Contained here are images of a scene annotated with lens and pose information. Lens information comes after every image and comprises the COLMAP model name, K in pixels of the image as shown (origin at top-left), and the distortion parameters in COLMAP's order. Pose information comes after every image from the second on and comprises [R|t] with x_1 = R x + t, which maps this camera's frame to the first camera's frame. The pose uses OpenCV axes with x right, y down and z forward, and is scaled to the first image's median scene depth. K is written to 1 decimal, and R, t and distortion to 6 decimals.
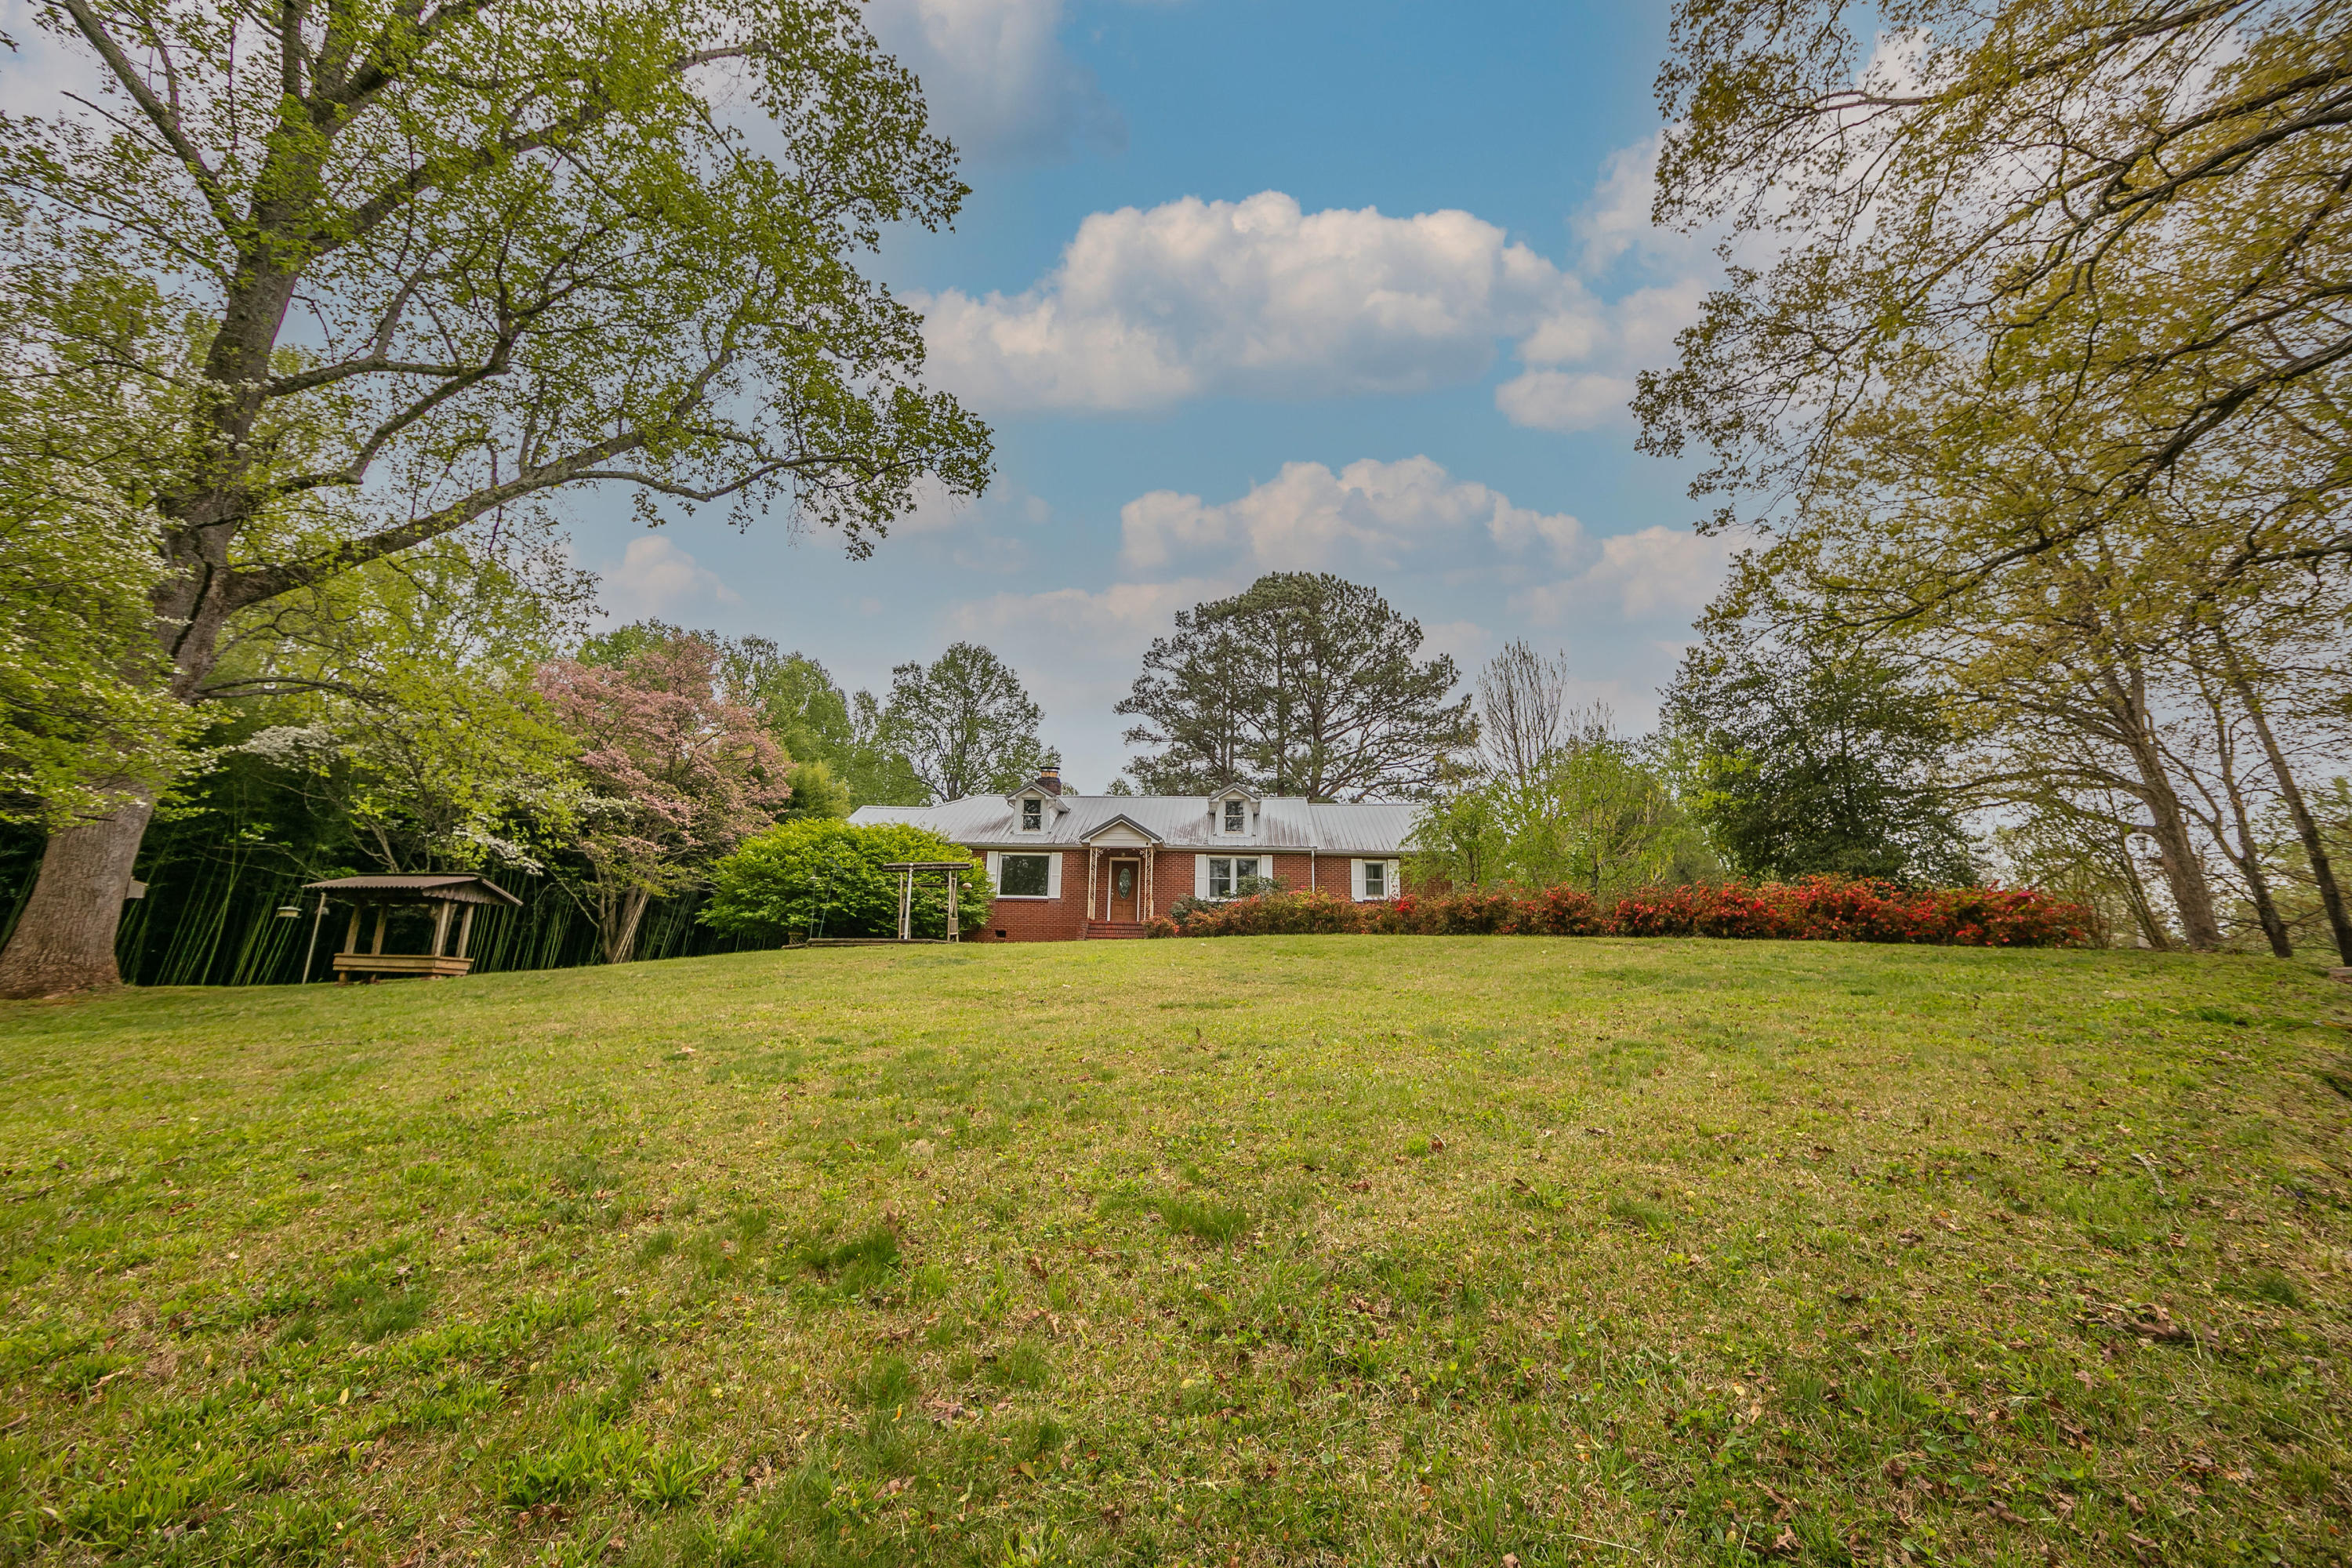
lens RADIAL K [[903.8, 0, 1169.1], [0, 903.8, 791.3], [0, 0, 1]] dist [-0.011353, 0.003155]
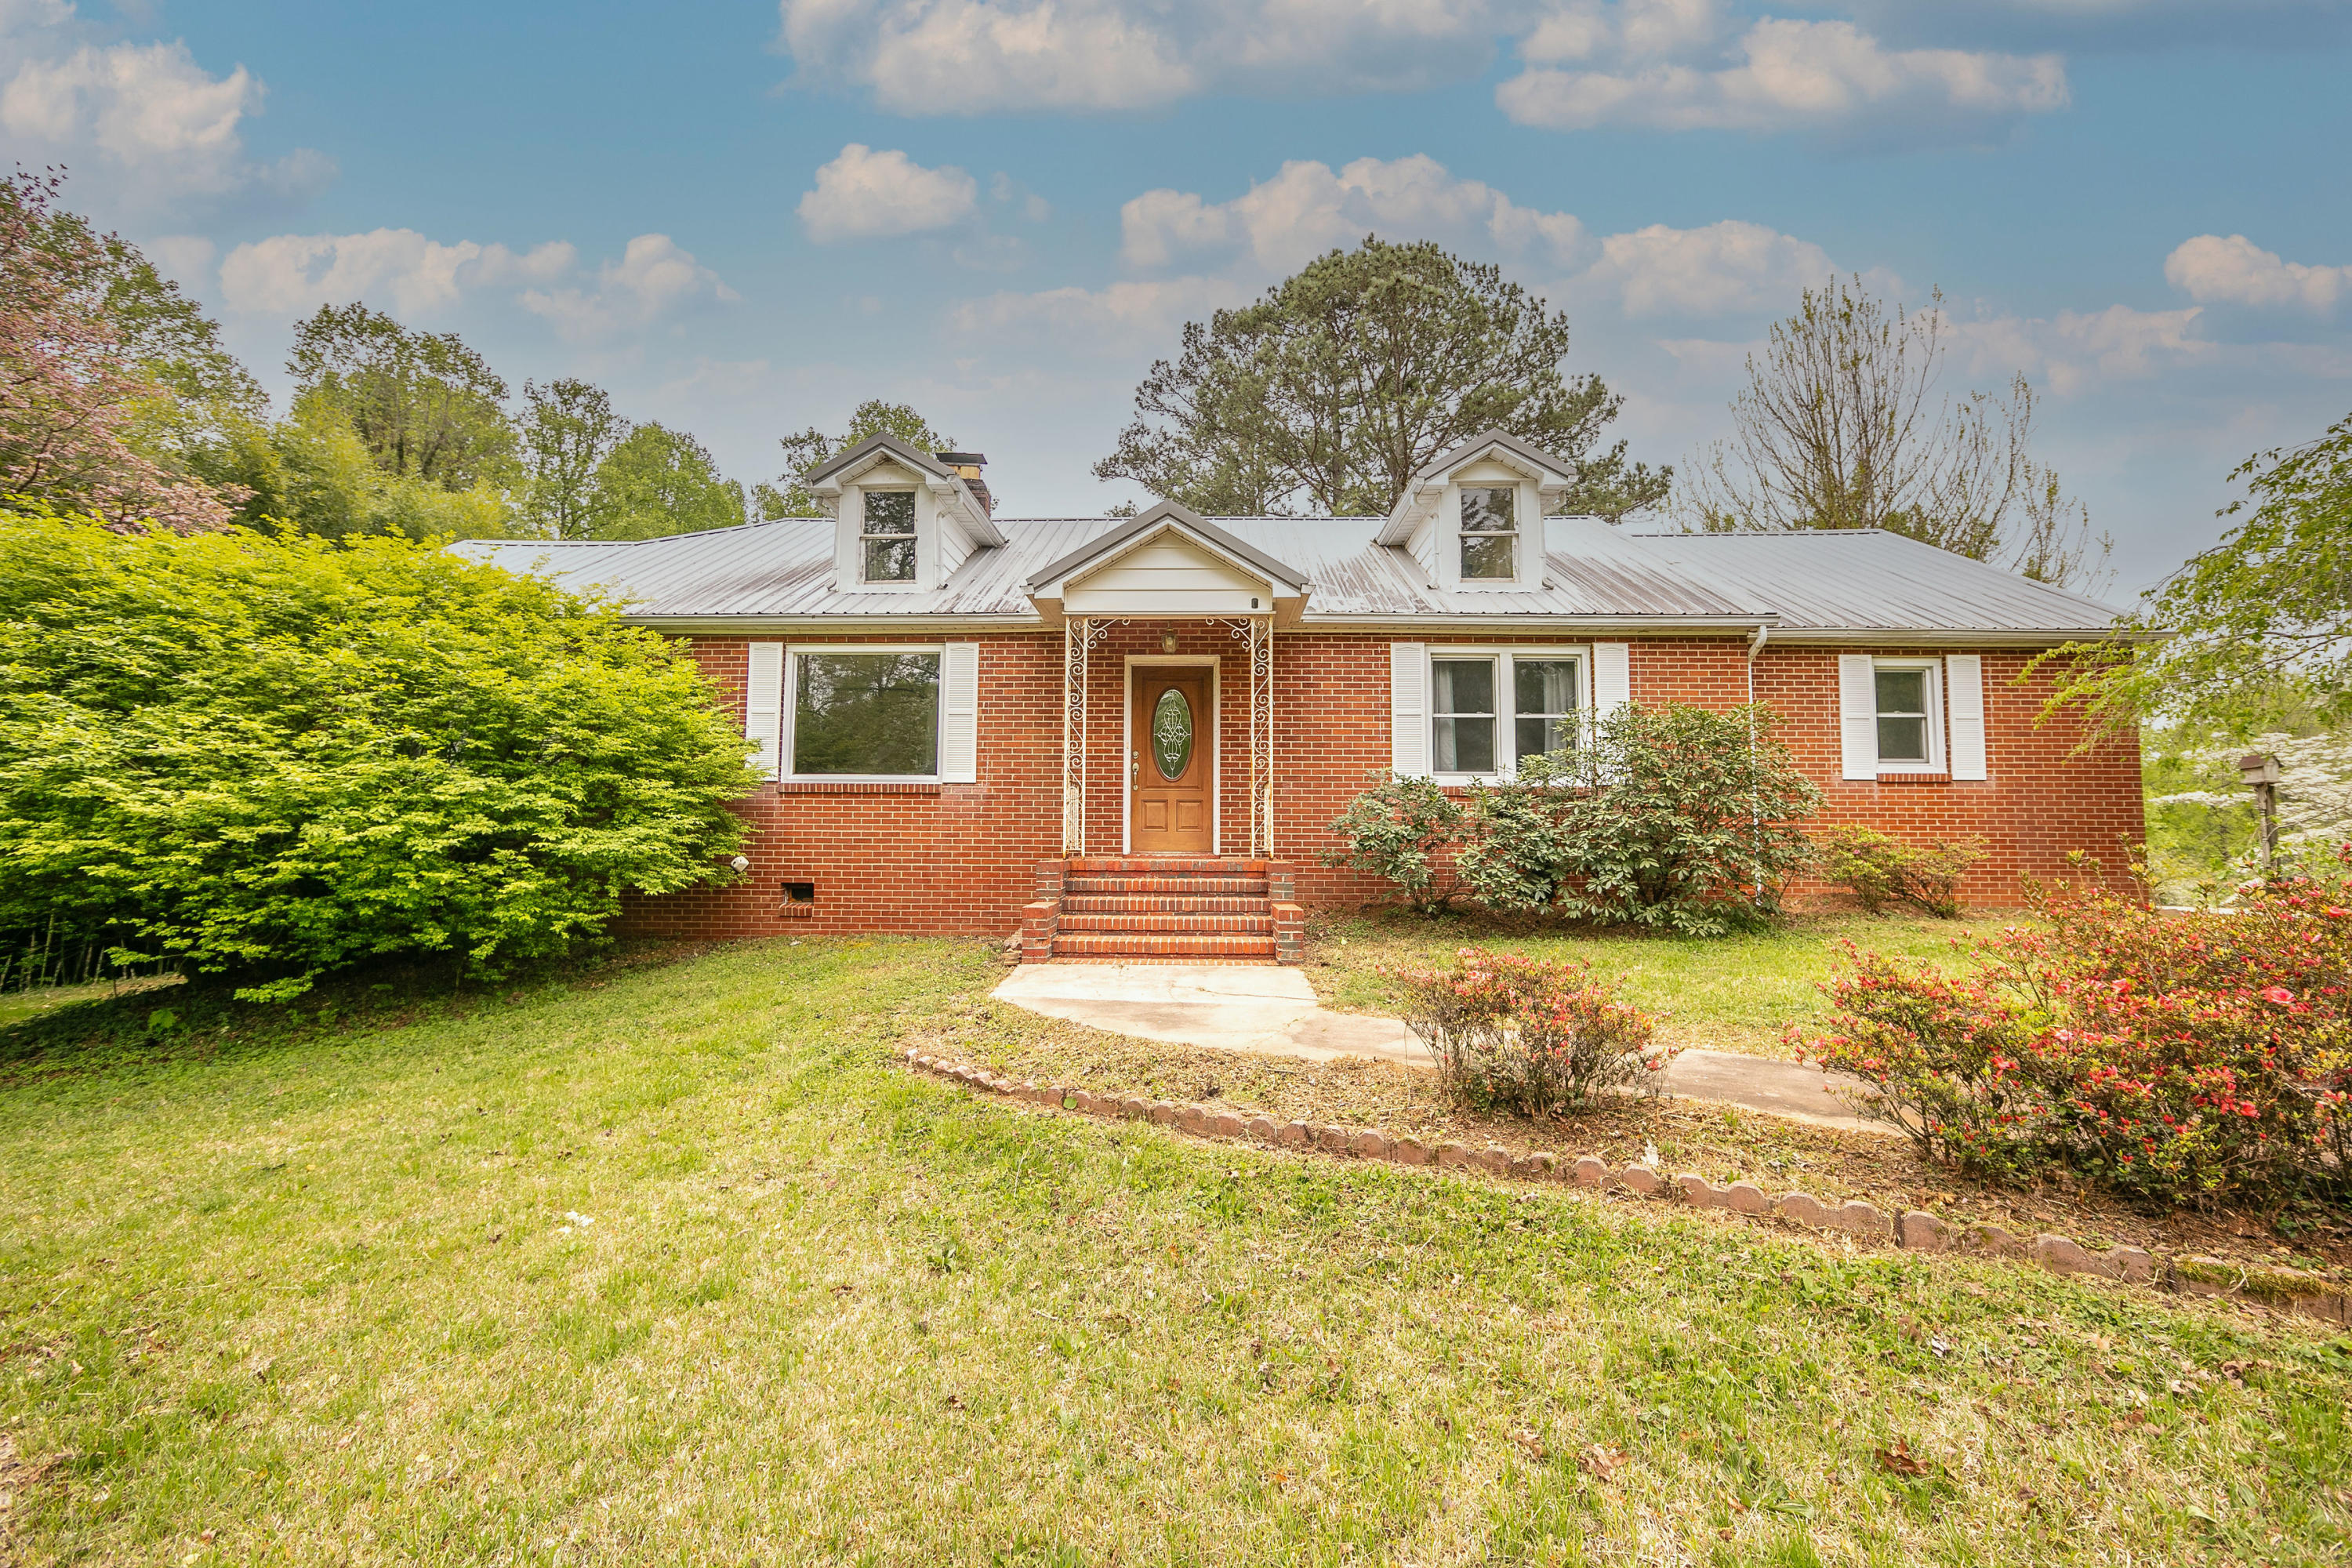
lens RADIAL K [[903.8, 0, 1171.5], [0, 903.8, 778.3], [0, 0, 1]] dist [-0.011353, 0.003155]
pose [[0.999432, -0.014412, 0.030454, -0.057459], [0.009463, 0.987580, 0.156830, 0.063899], [-0.032336, -0.156452, 0.987156, 0.650917]]
